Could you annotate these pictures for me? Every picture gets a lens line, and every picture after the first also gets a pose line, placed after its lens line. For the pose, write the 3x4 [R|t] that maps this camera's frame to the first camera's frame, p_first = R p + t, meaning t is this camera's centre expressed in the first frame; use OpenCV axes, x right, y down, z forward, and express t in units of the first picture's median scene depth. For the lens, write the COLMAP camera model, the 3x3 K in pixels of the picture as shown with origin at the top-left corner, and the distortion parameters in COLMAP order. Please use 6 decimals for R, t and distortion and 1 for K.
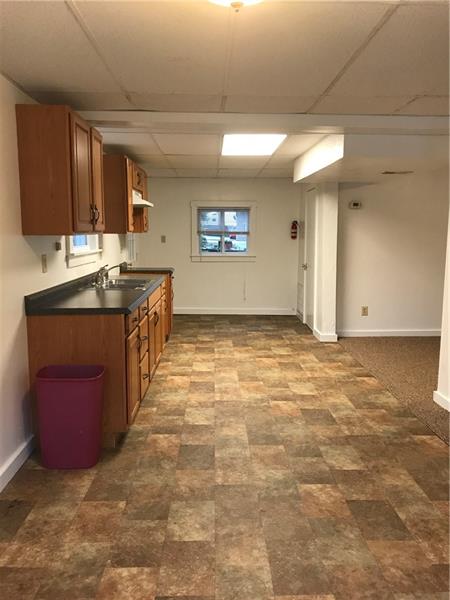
lens RADIAL K [[490.1, 0, 225.8], [0, 490.1, 299.7], [0, 0, 1]] dist [0.009949, 0.011275]
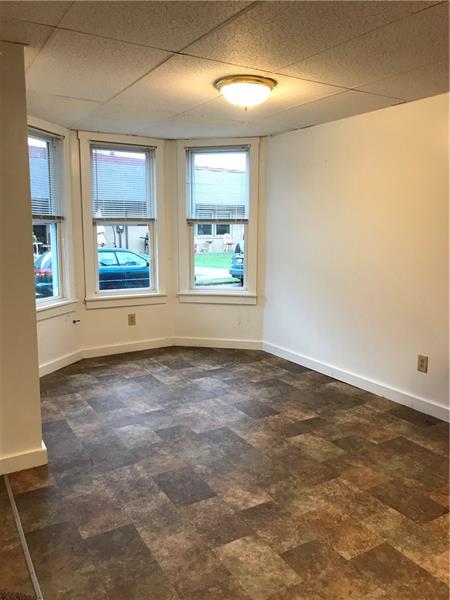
lens RADIAL K [[490.1, 0, 225.9], [0, 490.1, 299.9], [0, 0, 1]] dist [0.009949, 0.011275]
pose [[-0.872675, 0.065602, -0.483874, 0.562658], [-0.076730, 0.960201, 0.268564, -0.187327], [0.482235, 0.271497, -0.832910, 1.430149]]
